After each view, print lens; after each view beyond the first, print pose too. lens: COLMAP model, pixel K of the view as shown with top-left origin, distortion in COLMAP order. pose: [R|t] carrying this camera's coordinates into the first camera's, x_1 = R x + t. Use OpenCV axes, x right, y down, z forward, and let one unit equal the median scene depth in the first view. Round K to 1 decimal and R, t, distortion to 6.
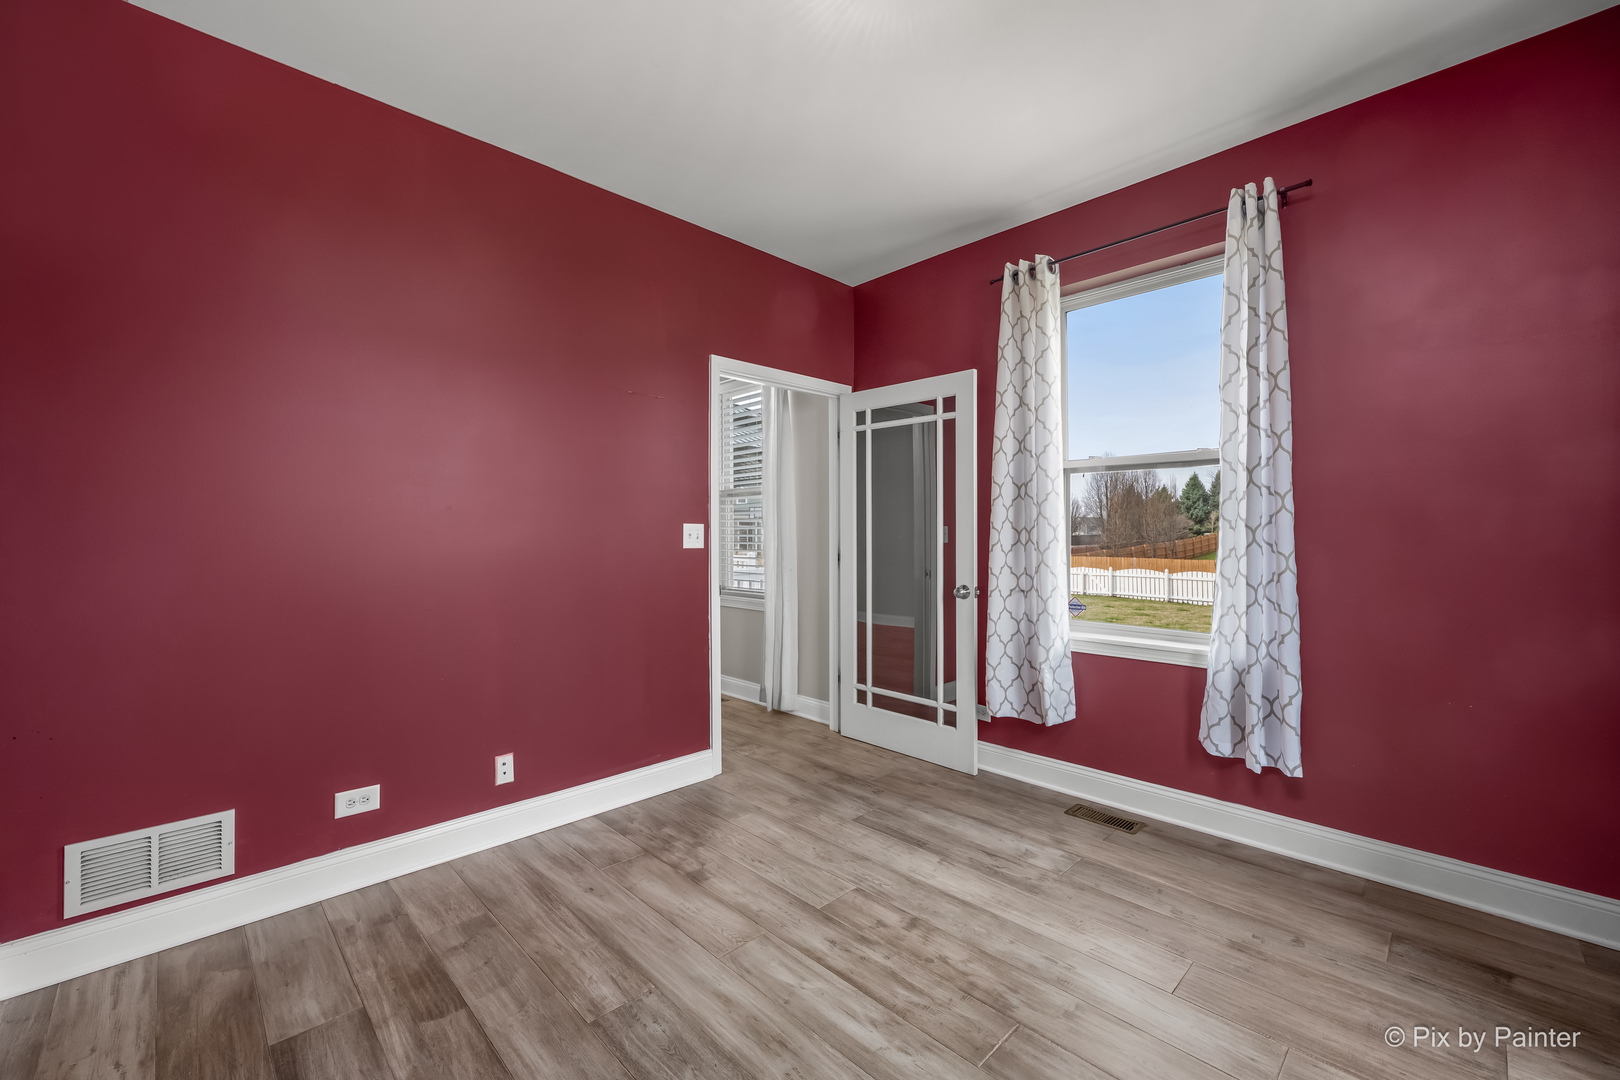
lens RADIAL K [[647.3, 0, 810.0], [0, 647.3, 540.0], [0, 0, 1]] dist [-0.000012, -0.000006]
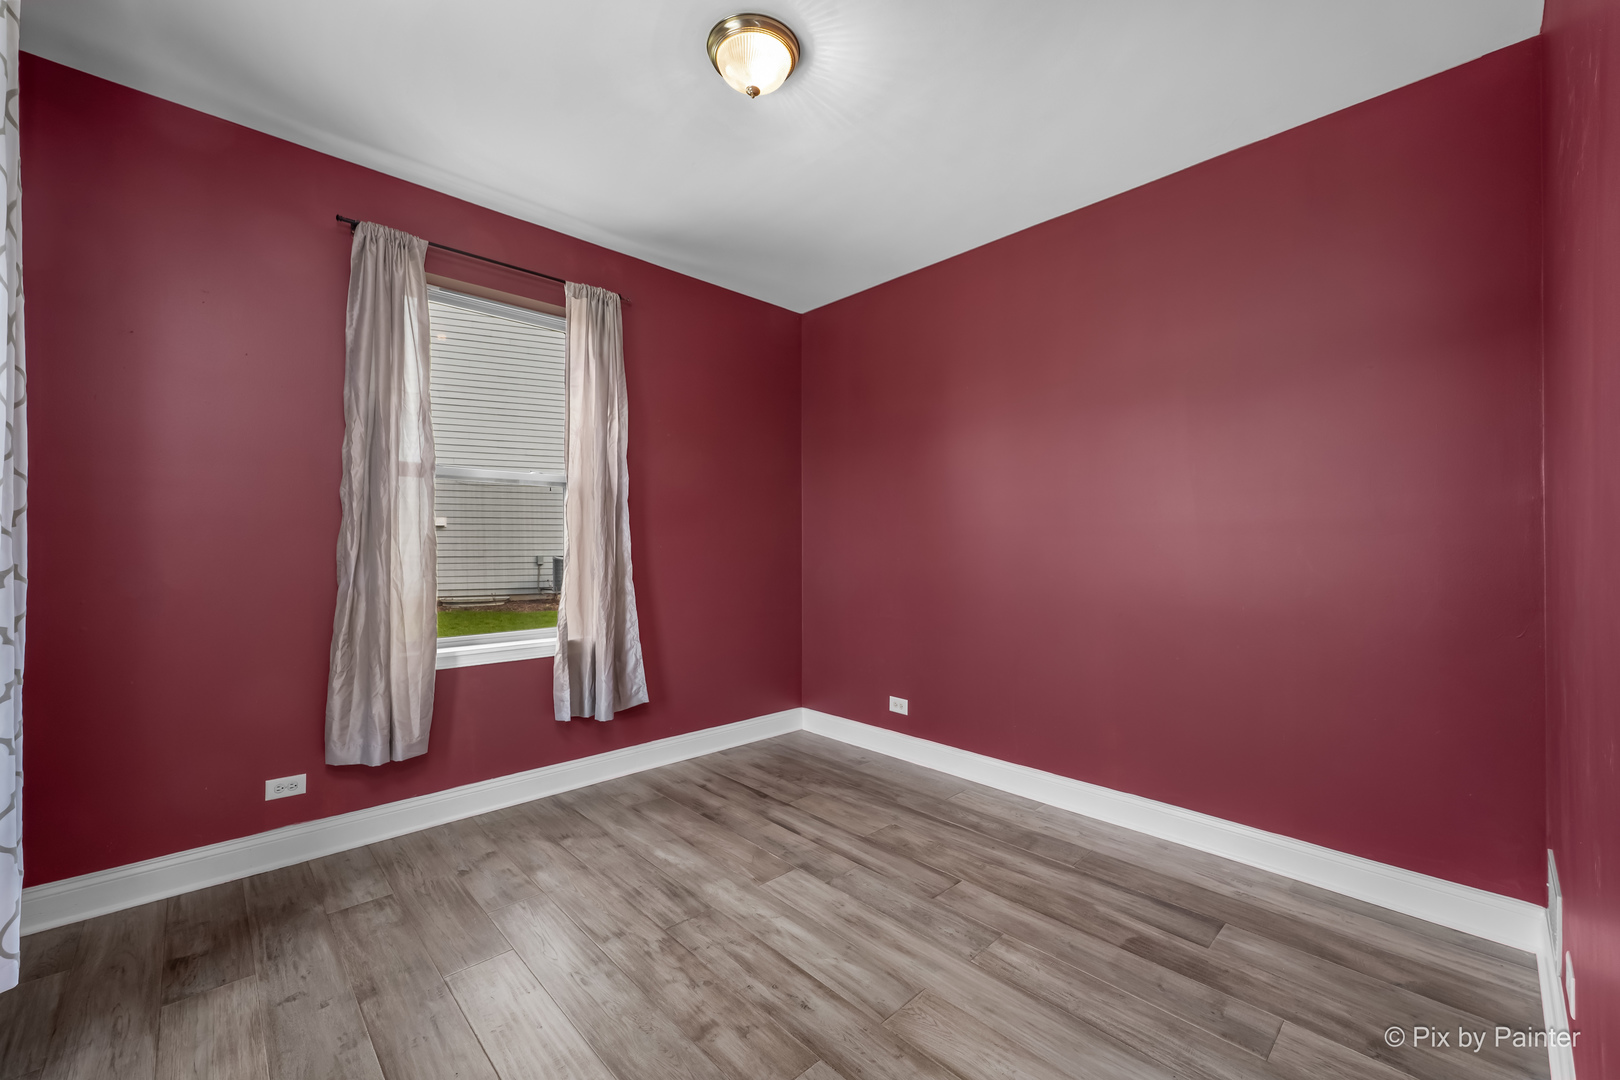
lens RADIAL K [[647.3, 0, 810.0], [0, 647.3, 540.0], [0, 0, 1]] dist [-0.000012, -0.000006]
pose [[-0.999905, 0.000997, 0.013736, 0.016125], [0.001061, 0.999988, 0.004715, -0.026007], [-0.013731, 0.004729, -0.999895, 2.036605]]
